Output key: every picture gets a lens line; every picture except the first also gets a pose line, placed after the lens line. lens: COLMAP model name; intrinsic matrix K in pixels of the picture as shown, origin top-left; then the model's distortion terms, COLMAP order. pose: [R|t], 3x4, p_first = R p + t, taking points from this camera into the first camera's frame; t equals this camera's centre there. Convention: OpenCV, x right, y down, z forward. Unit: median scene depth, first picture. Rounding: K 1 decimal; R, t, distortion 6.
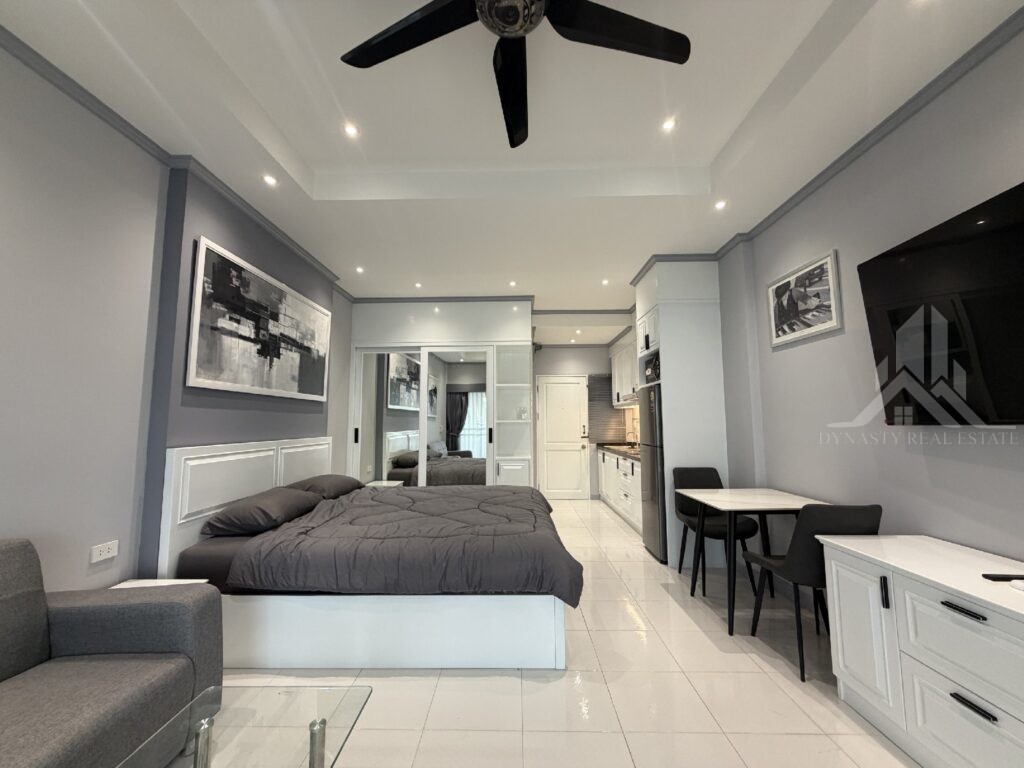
lens RADIAL K [[406.5, 0, 510.0], [0, 406.5, 383.9], [0, 0, 1]] dist [-0.000848, -0.000110]
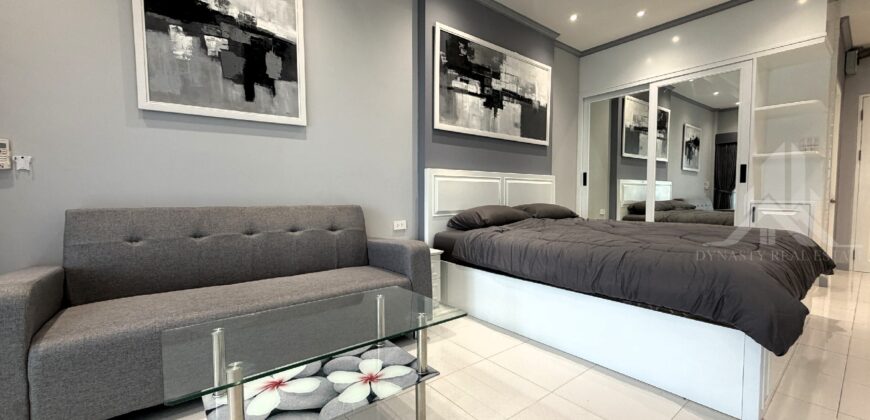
lens RADIAL K [[345.9, 0, 433.0], [0, 345.9, 209.1], [0, 0, 1]] dist [0.000674, 0.000026]
pose [[0.630150, 0.038396, -0.775524, 0.165768], [0.071167, 0.991717, 0.106926, 0.129004], [0.773205, -0.122571, 0.622197, 0.124901]]
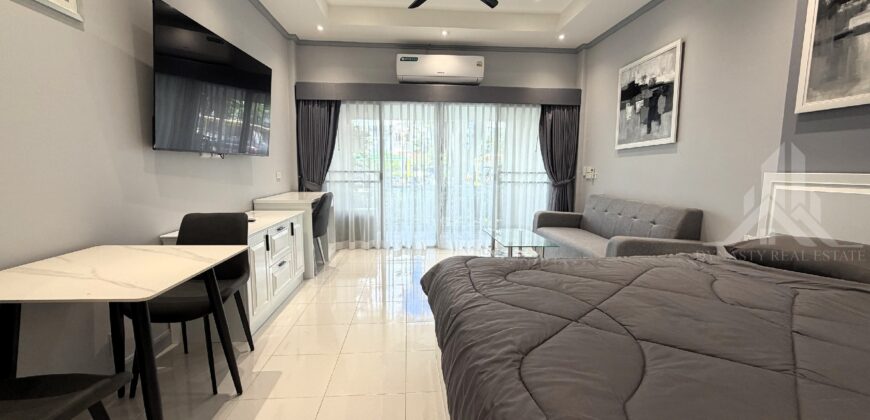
lens RADIAL K [[345.9, 0, 433.0], [0, 345.9, 209.1], [0, 0, 1]] dist [0.000674, 0.000026]
pose [[-0.995935, 0.008603, -0.089660, 0.163570], [0.006662, 0.999737, 0.021923, 0.174748], [0.089825, 0.021237, -0.995731, 1.414060]]
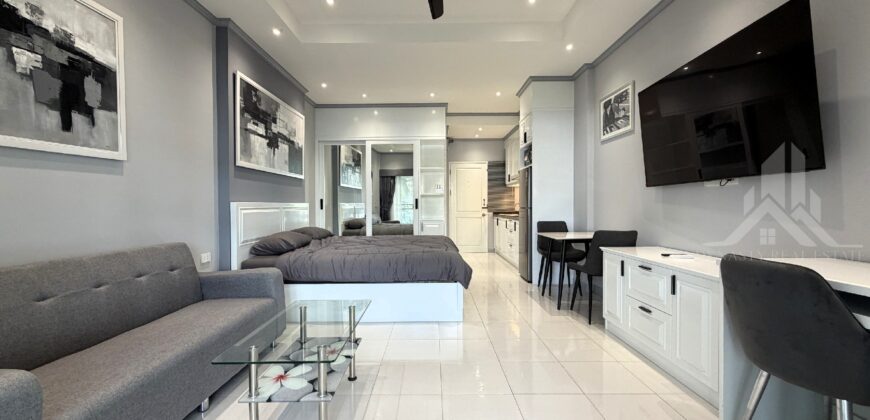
lens RADIAL K [[345.9, 0, 433.0], [0, 345.9, 209.1], [0, 0, 1]] dist [0.000674, 0.000026]
pose [[0.999895, -0.001826, 0.014366, -0.012975], [0.000263, 0.994143, 0.108073, 0.023115], [-0.014479, -0.108058, 0.994039, -0.337863]]
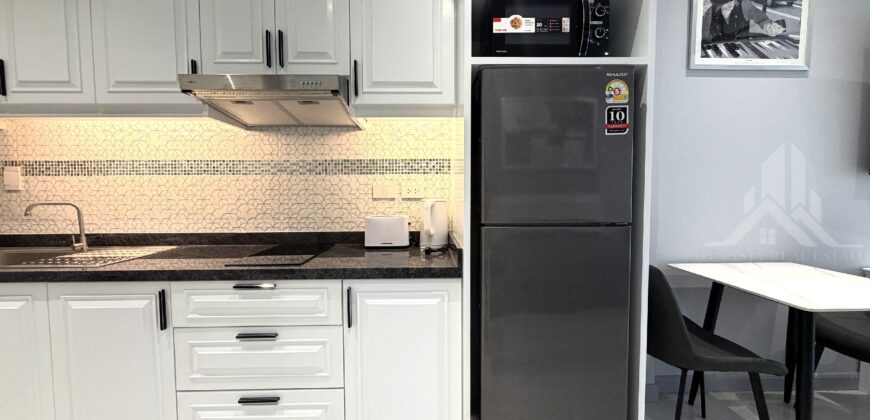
lens RADIAL K [[345.9, 0, 433.0], [0, 345.9, 209.1], [0, 0, 1]] dist [0.000674, 0.000026]
pose [[-0.037964, -0.043521, 0.998331, 0.046452], [-0.091742, 0.994984, 0.039887, 0.177823], [-0.995059, -0.090074, -0.041766, 1.500862]]
